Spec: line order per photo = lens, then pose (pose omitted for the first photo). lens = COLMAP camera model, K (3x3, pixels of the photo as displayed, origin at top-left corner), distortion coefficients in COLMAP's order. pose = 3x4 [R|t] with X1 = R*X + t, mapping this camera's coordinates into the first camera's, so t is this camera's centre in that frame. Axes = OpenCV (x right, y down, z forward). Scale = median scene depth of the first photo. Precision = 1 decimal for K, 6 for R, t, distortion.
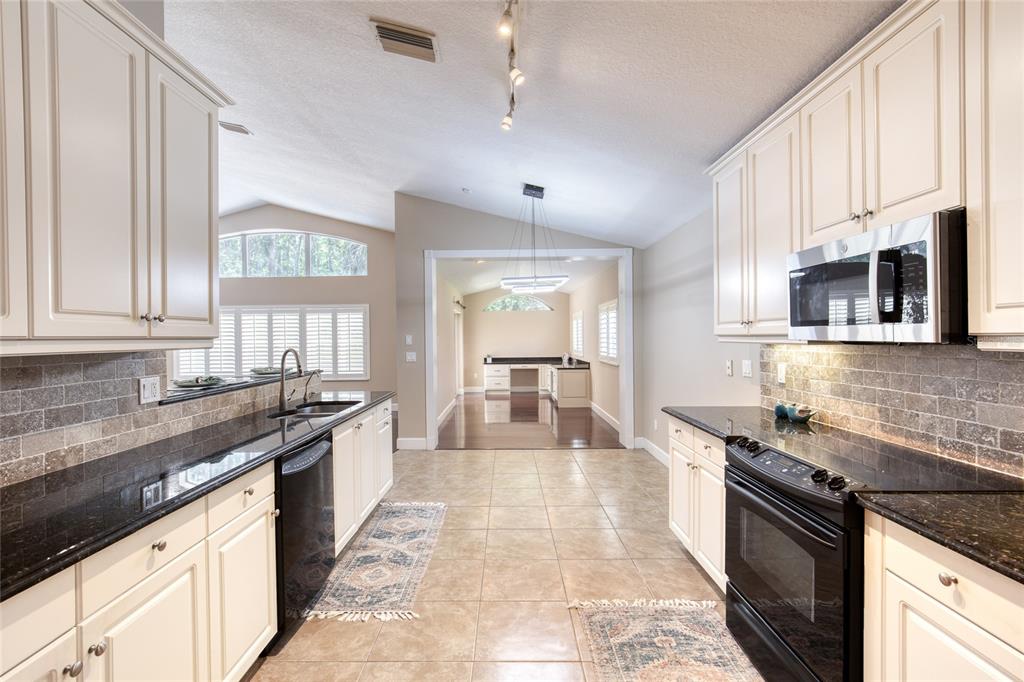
lens RADIAL K [[470.5, 0, 498.5], [0, 470.5, 338.4], [0, 0, 1]] dist [-0.015150, 0.009278]
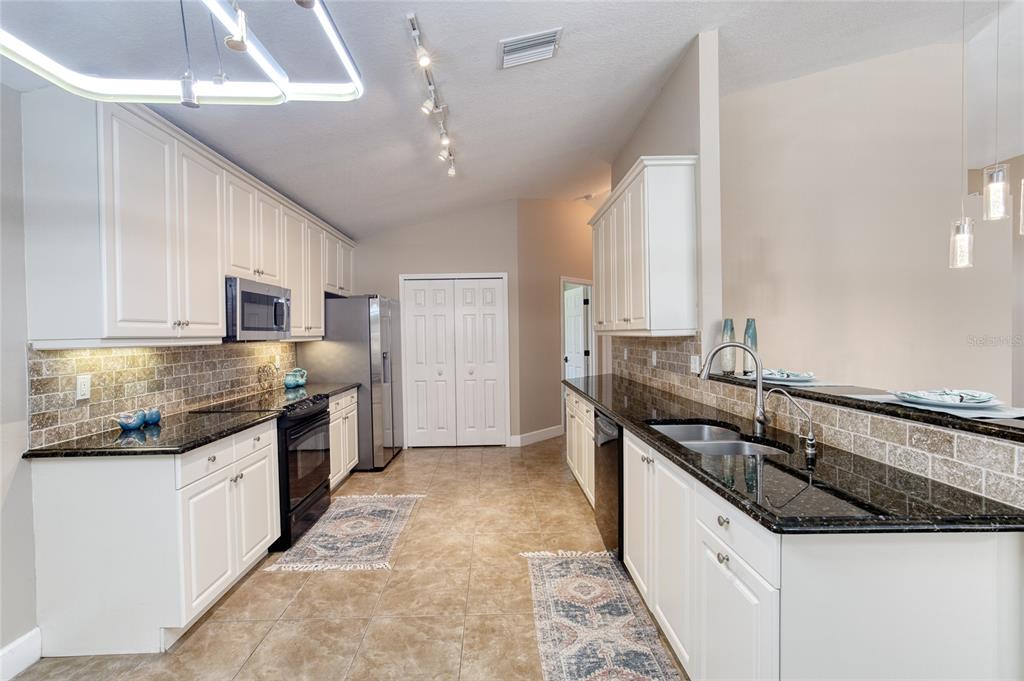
lens RADIAL K [[461.1, 0, 499.0], [0, 461.1, 339.1], [0, 0, 1]] dist [0.000425, 0.000317]
pose [[-0.999354, 0.023570, -0.027122, -0.078789], [0.023140, 0.999603, 0.016068, -0.002753], [0.027490, 0.015430, -0.999503, 1.834888]]
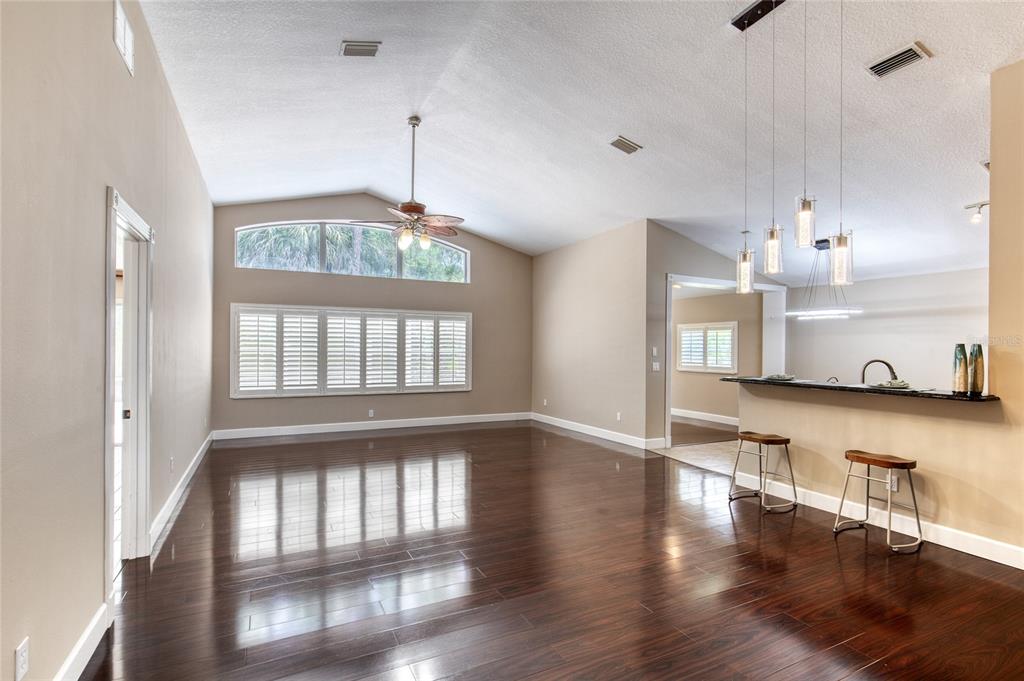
lens RADIAL K [[482.8, 0, 485.4], [0, 482.8, 347.0], [0, 0, 1]] dist [-0.001658, -0.000100]
pose [[0.892962, 0.020550, 0.449663, -2.208722], [-0.018229, 0.999789, -0.009491, 0.021085], [-0.449763, 0.000278, 0.893148, 0.301896]]
